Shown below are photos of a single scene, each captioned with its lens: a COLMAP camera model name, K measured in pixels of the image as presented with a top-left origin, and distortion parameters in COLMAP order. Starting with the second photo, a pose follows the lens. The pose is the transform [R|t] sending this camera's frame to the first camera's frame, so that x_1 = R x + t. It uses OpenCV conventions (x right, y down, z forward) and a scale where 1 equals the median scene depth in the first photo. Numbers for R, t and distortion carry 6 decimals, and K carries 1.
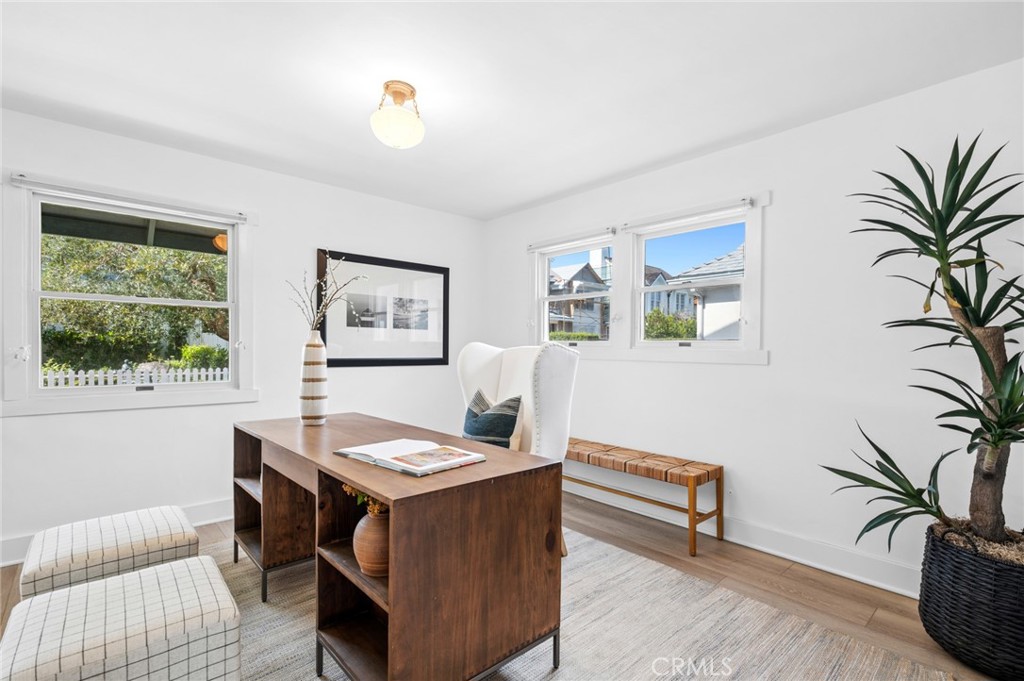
lens RADIAL K [[475.5, 0, 515.2], [0, 475.5, 348.0], [0, 0, 1]] dist [0.000508, 0.000131]
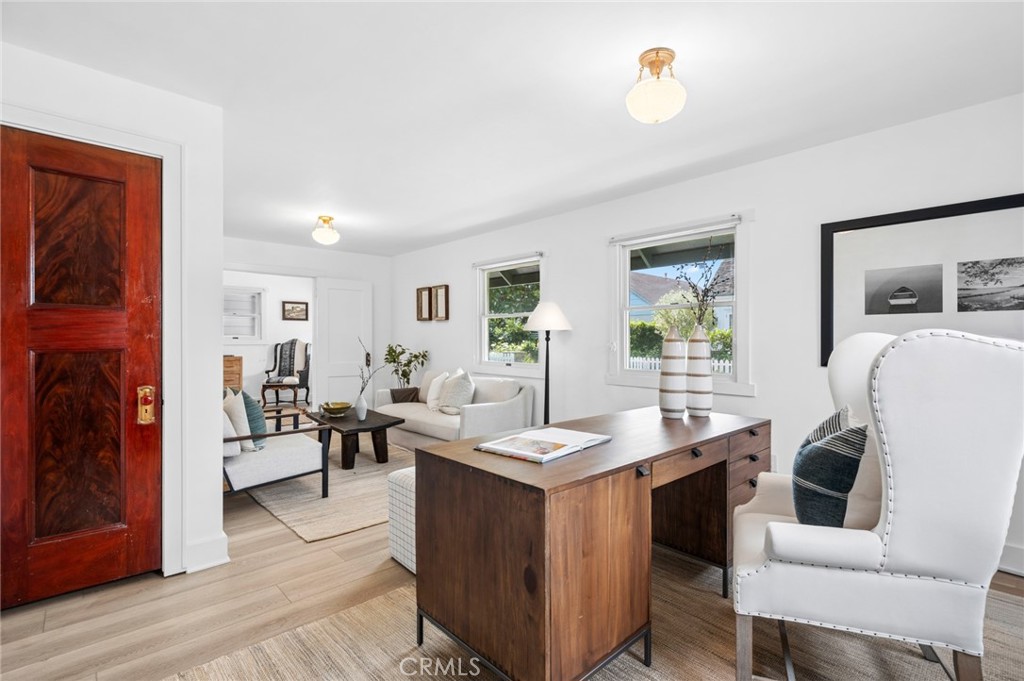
lens RADIAL K [[475.5, 0, 515.2], [0, 475.5, 339.3], [0, 0, 1]] dist [0.000508, 0.000131]
pose [[0.004180, -0.011308, -0.999927, 0.505350], [-0.000302, 0.999936, -0.011309, 0.003792], [0.999991, 0.000349, 0.004176, 0.554517]]
